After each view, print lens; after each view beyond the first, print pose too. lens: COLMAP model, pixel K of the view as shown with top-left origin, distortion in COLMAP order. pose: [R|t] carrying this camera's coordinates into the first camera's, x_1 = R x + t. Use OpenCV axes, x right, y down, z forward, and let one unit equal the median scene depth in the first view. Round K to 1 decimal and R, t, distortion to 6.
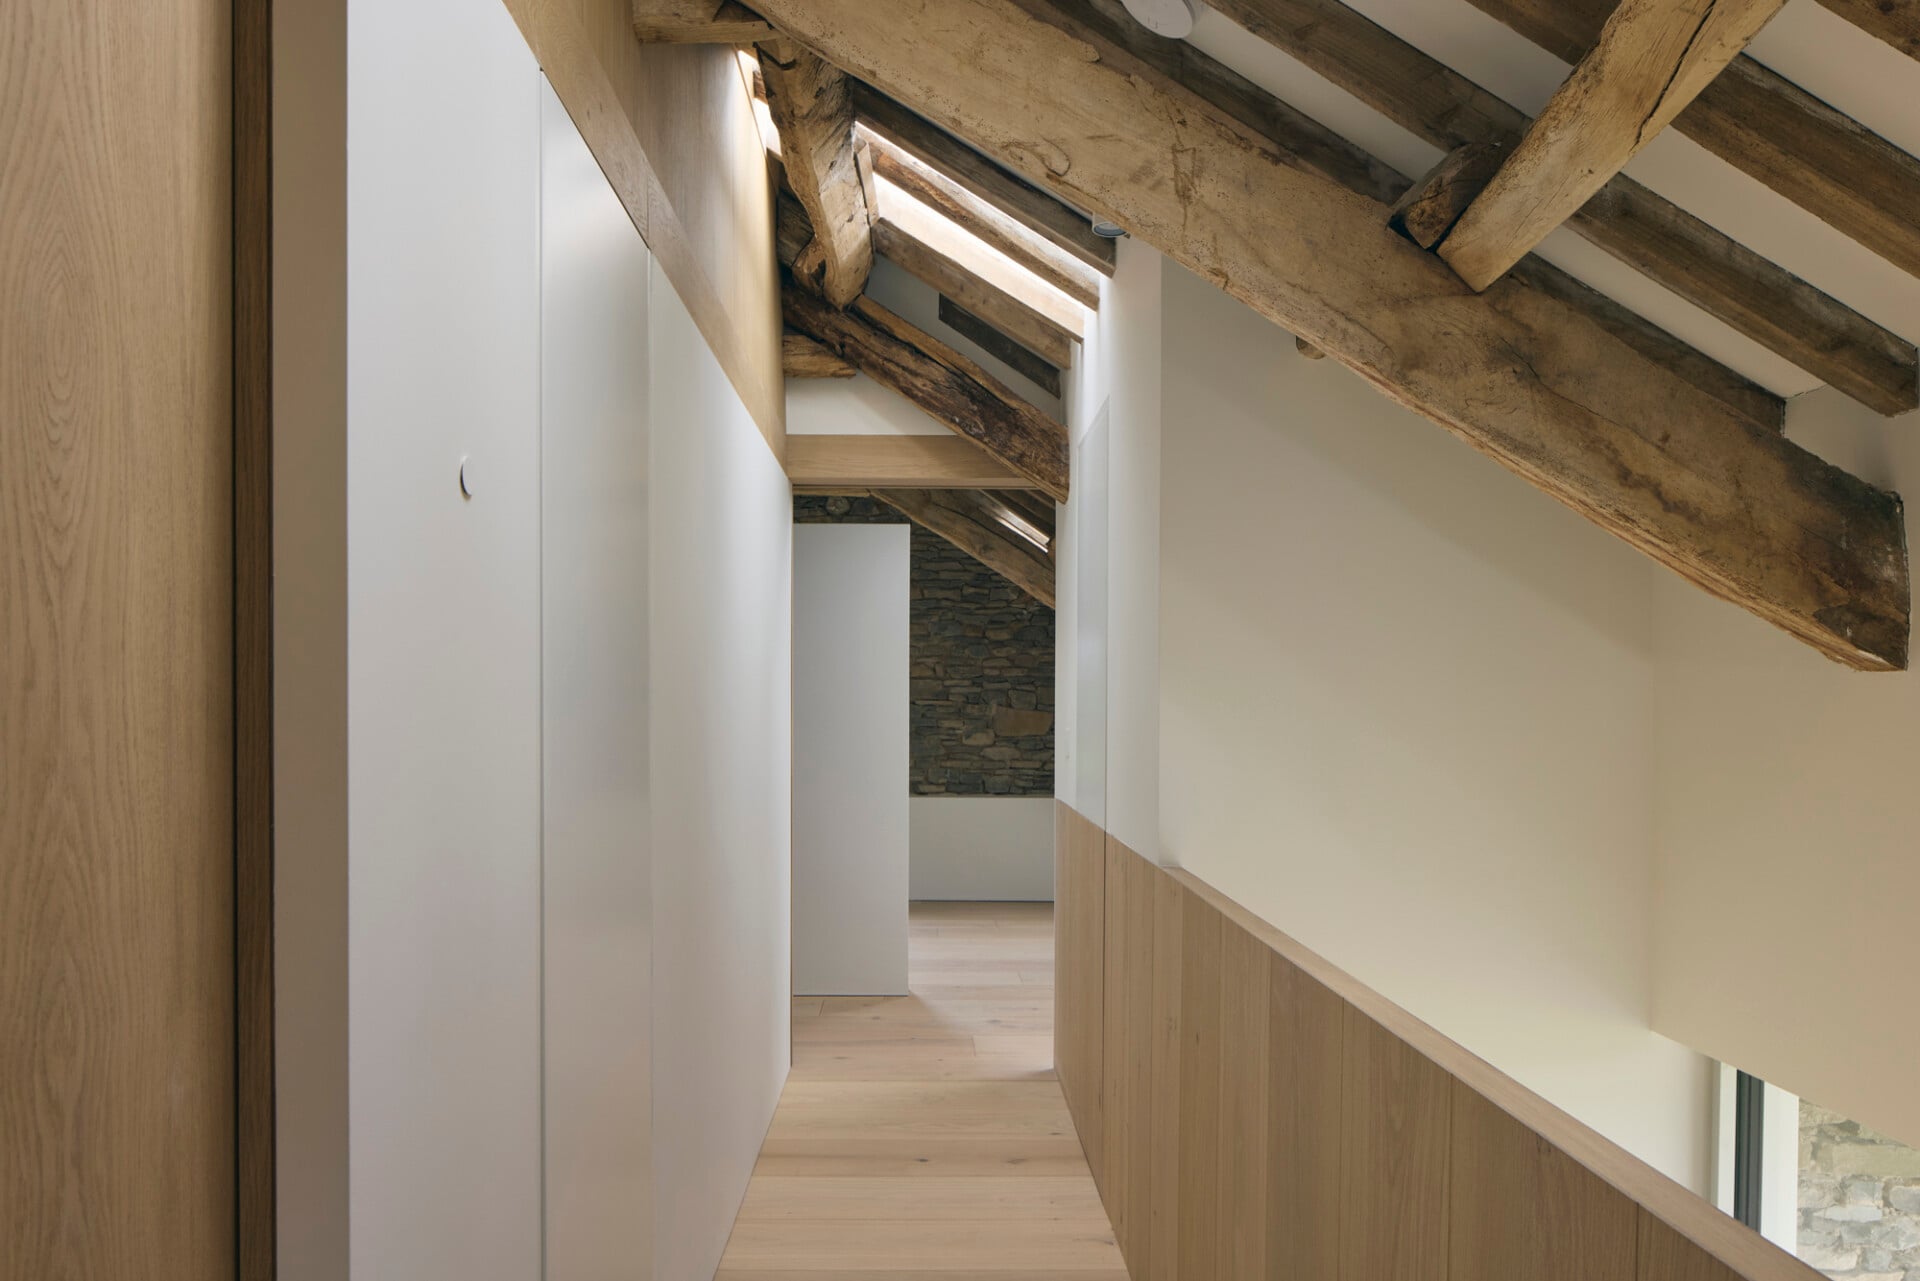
lens RADIAL K [[1267.0, 0, 954.6], [0, 1267.0, 720.3], [0, 0, 1]] dist [-0.008334, -0.003110]
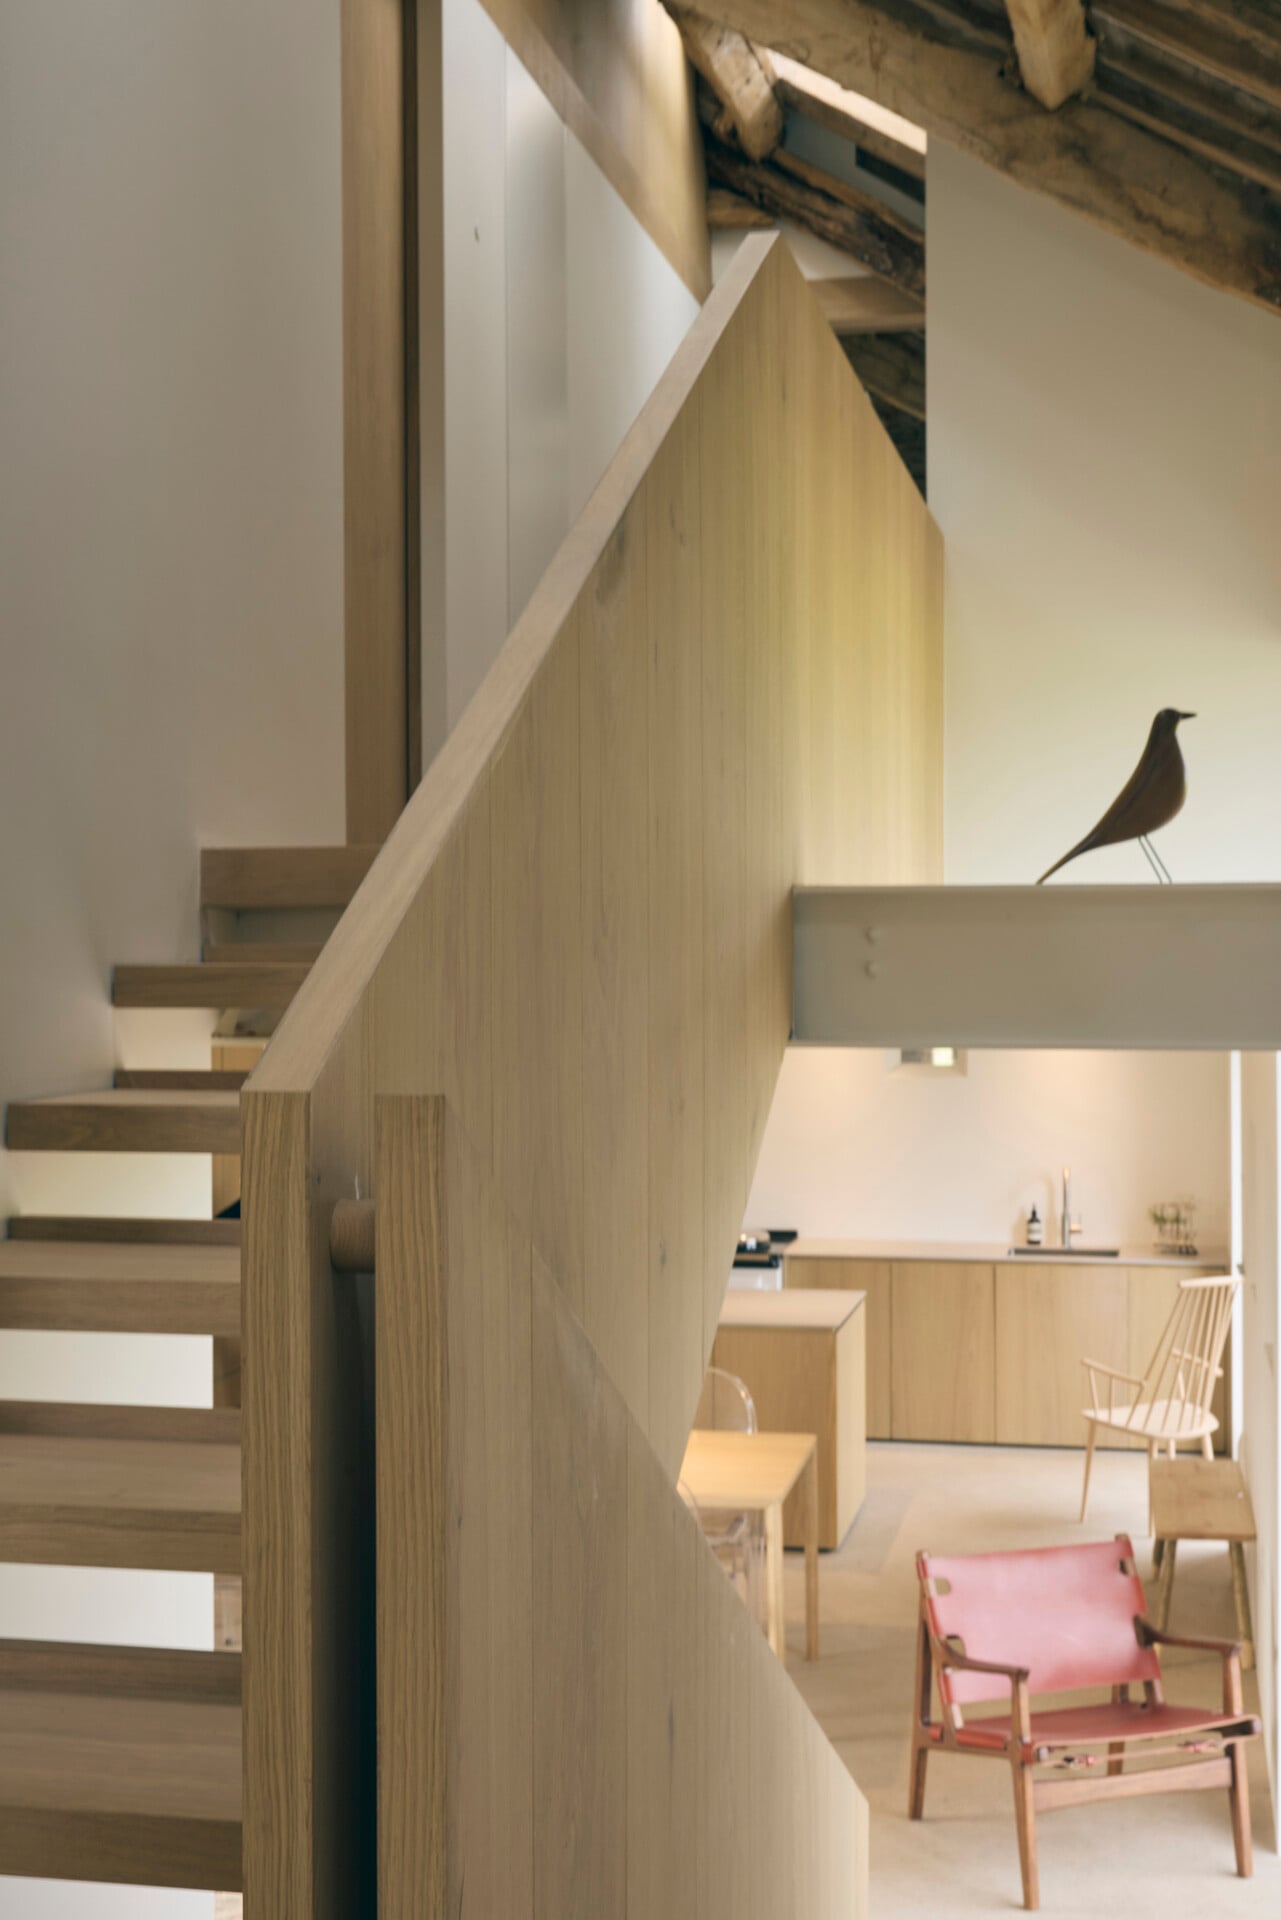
lens RADIAL K [[2463.3, 0, 721.9], [0, 2463.3, 950.6], [0, 0, 1]] dist [0.000093, 0.024866]
pose [[0.978357, -0.010282, -0.206670, 0.379365], [0.006823, 0.999825, -0.017438, 0.471105], [0.206813, 0.015651, 0.978255, -1.289307]]
